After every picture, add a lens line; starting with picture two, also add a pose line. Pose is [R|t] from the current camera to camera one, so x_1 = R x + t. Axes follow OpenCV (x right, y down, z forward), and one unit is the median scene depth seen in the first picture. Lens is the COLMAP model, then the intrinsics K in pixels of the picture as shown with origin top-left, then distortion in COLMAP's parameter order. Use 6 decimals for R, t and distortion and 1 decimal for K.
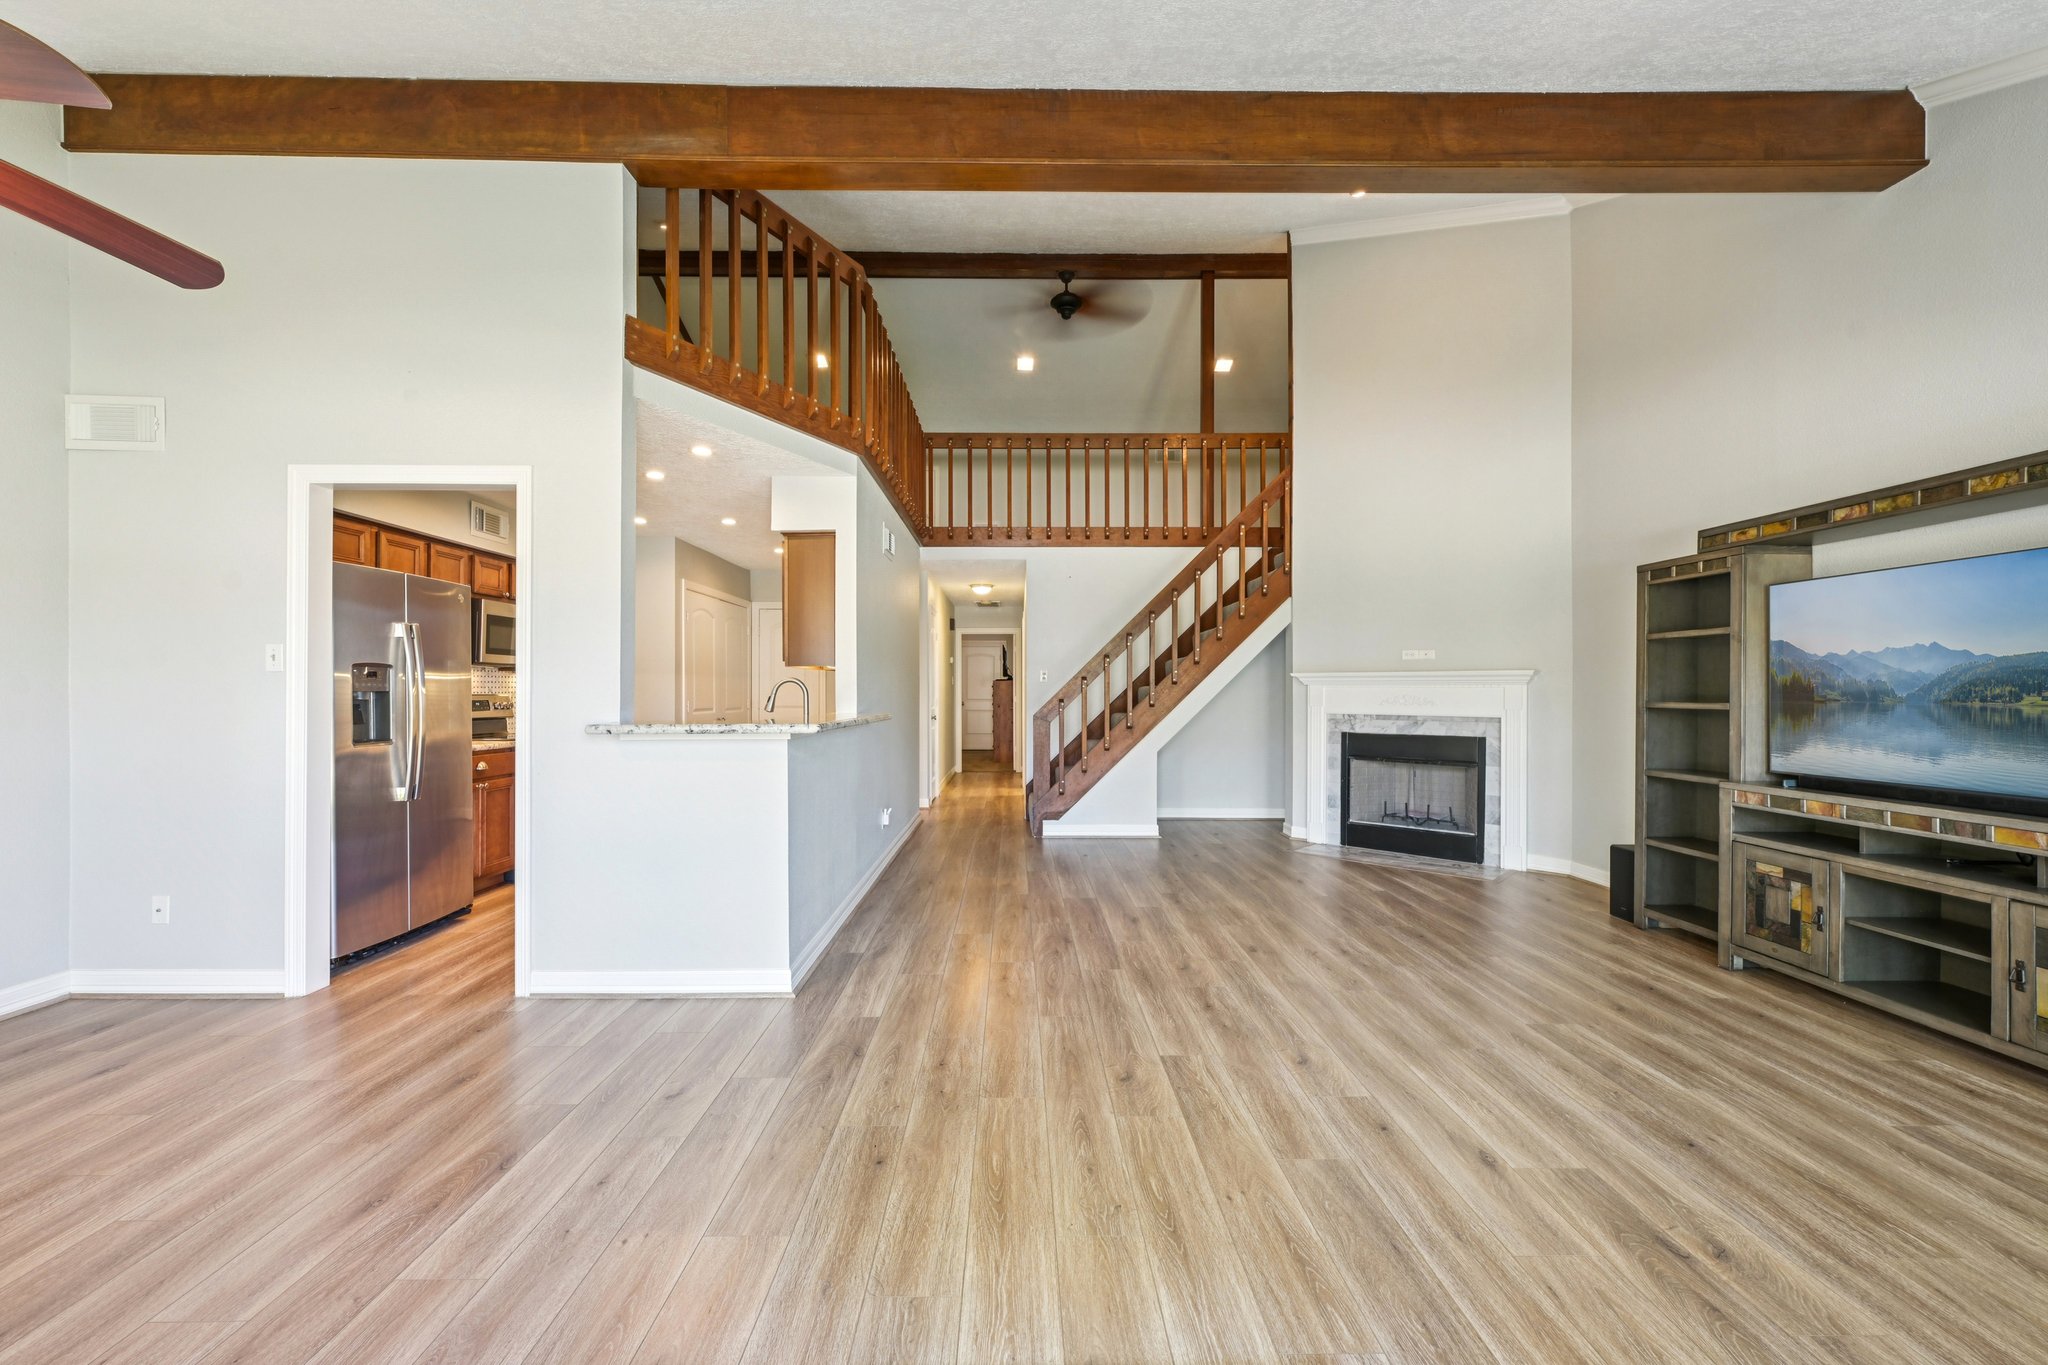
lens RADIAL K [[805.8, 0, 1014.9], [0, 805.8, 685.6], [0, 0, 1]] dist [-0.001217, 0.000208]
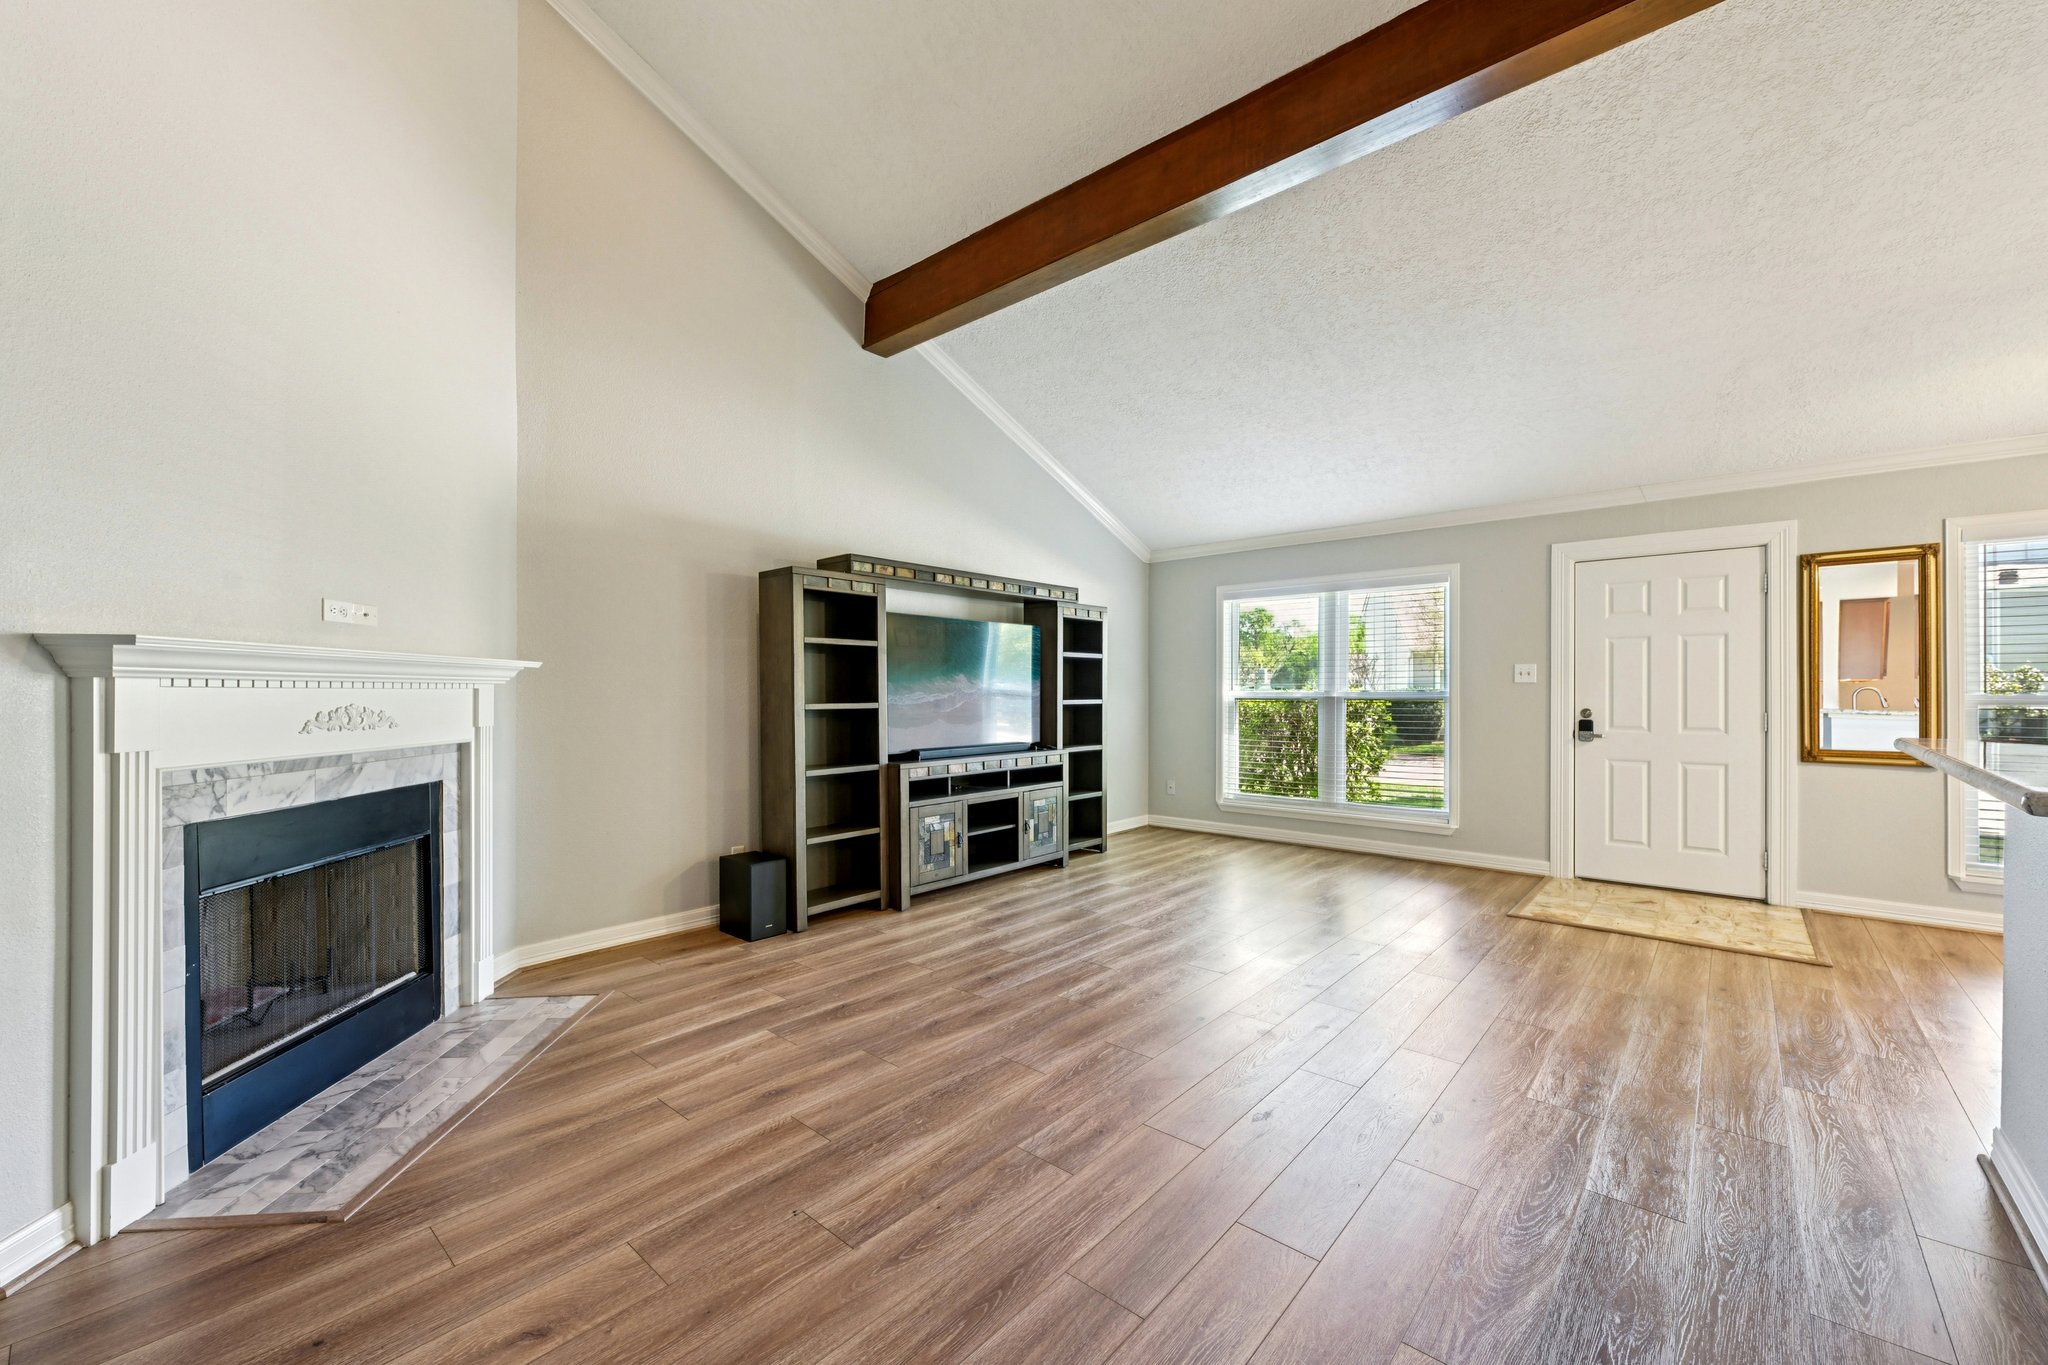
lens RADIAL K [[818.0, 0, 1022.5], [0, 818.0, 690.9], [0, 0, 1]] dist [-0.000537, 0.000033]
pose [[-0.750933, -0.000312, 0.660379, -0.112143], [-0.002693, 0.999993, -0.002590, 0.005834], [-0.660373, -0.003723, -0.750928, 1.795858]]
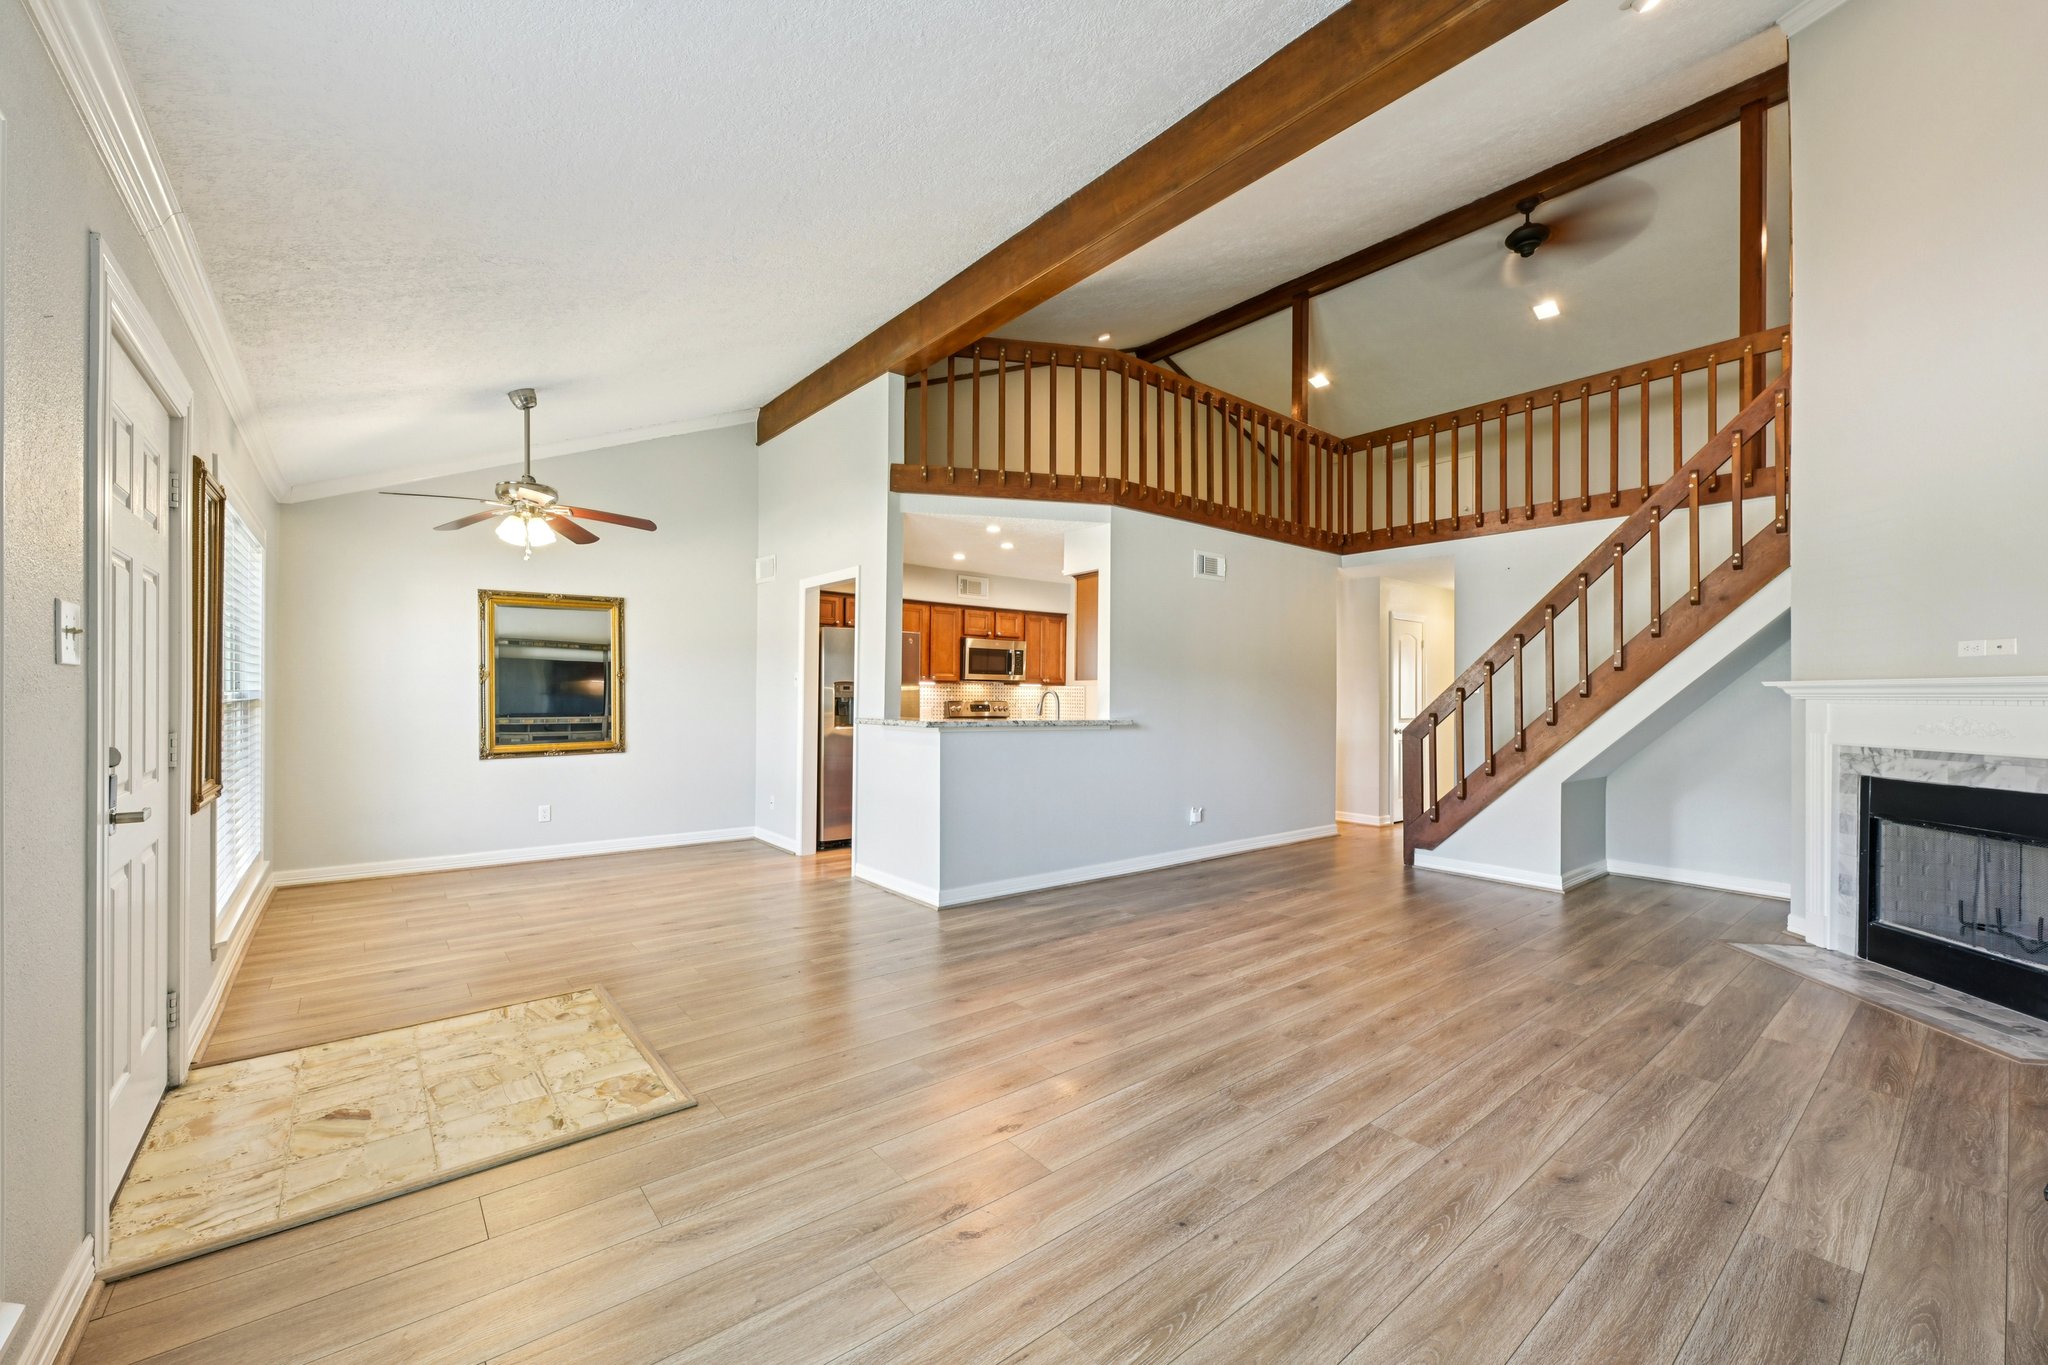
lens RADIAL K [[799.4, 0, 1027.2], [0, 799.4, 688.0], [0, 0, 1]] dist [0.000274, -0.000088]
pose [[0.632877, -0.002325, -0.774249, 0.836153], [-0.005669, 0.999955, -0.007637, -0.003360], [0.774231, 0.009223, 0.632835, 0.185937]]
